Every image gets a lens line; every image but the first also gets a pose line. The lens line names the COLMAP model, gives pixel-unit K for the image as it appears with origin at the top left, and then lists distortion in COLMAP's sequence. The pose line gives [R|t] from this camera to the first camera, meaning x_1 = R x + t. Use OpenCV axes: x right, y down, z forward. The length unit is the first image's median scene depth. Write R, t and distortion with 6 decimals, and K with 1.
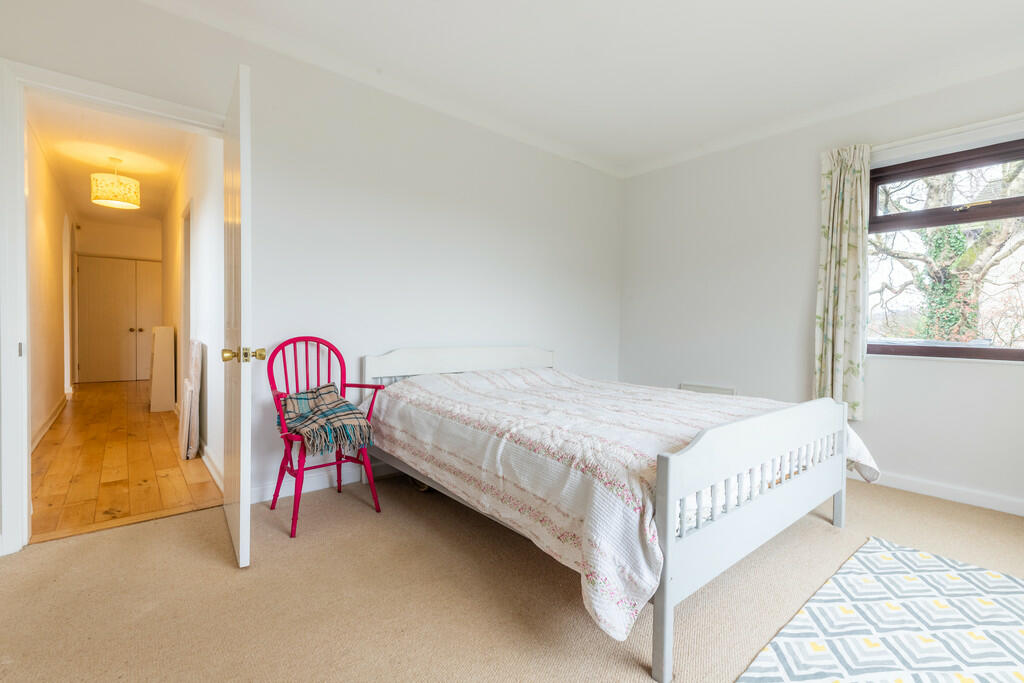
lens RADIAL K [[469.0, 0, 513.8], [0, 469.0, 338.7], [0, 0, 1]] dist [0.002587, 0.000286]
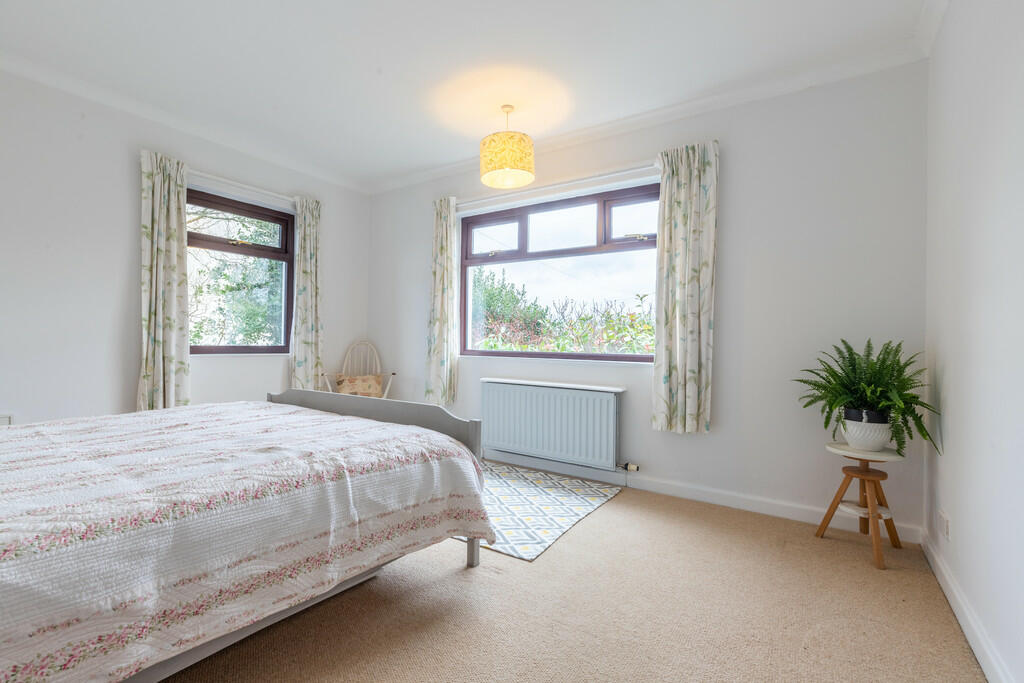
lens RADIAL K [[469.0, 0, 513.1], [0, 469.0, 342.5], [0, 0, 1]] dist [0.002587, 0.000286]
pose [[-0.296376, -0.025326, 0.954736, -0.541628], [0.000772, 0.999642, 0.026757, -0.024970], [-0.955071, 0.008667, -0.296250, 0.601114]]
